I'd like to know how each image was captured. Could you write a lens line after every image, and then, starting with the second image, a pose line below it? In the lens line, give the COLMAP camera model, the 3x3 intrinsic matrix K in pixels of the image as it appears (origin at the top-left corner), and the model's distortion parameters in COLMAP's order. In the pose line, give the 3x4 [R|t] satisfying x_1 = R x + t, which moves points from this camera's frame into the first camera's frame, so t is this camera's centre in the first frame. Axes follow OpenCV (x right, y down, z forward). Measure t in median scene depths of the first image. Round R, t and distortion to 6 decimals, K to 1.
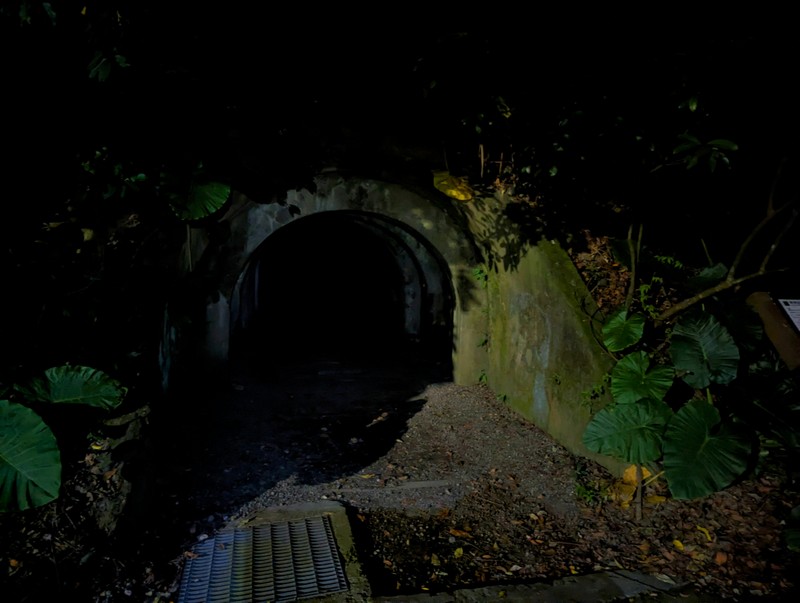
lens RADIAL K [[562.8, 0, 400.0], [0, 562.8, 301.5], [0, 0, 1]] dist [0.092497, -0.000493]
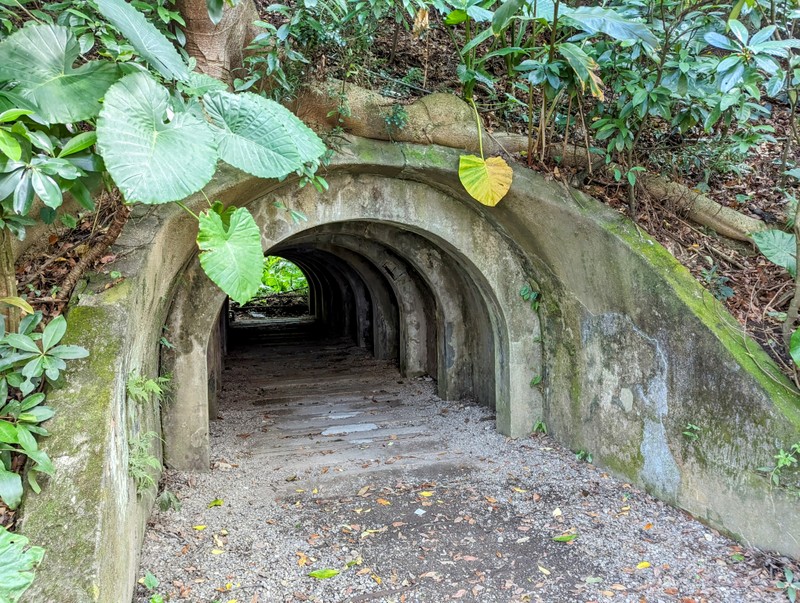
lens RADIAL K [[562.8, 0, 400.0], [0, 562.8, 301.5], [0, 0, 1]] dist [0.092497, -0.000493]
pose [[0.994575, -0.059288, 0.085476, -0.112478], [0.063858, 0.996616, -0.051764, -0.008591], [-0.082118, 0.056942, 0.994995, 0.250954]]
